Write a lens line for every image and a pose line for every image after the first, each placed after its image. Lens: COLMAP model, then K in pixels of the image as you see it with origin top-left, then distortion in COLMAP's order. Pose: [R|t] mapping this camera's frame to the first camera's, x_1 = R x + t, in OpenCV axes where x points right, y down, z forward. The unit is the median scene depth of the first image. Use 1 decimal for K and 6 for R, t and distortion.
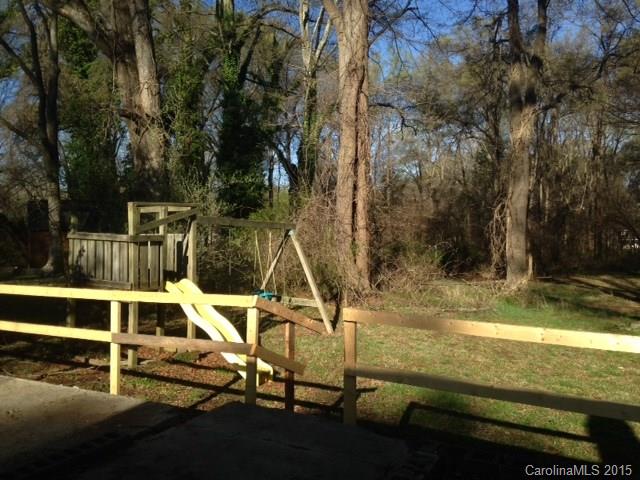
lens RADIAL K [[590.6, 0, 320.0], [0, 590.6, 240.0], [0, 0, 1]] dist [0.221831, -0.354884]
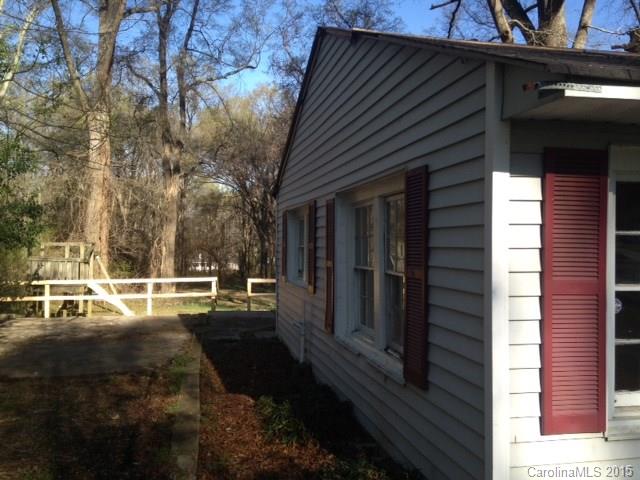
lens RADIAL K [[590.6, 0, 320.0], [0, 590.6, 240.0], [0, 0, 1]] dist [0.221831, -0.354884]
pose [[0.833290, 0.008594, 0.552770, -0.166687], [0.014468, 0.999198, -0.037345, 0.003933], [-0.552647, 0.039117, 0.832497, -0.400901]]
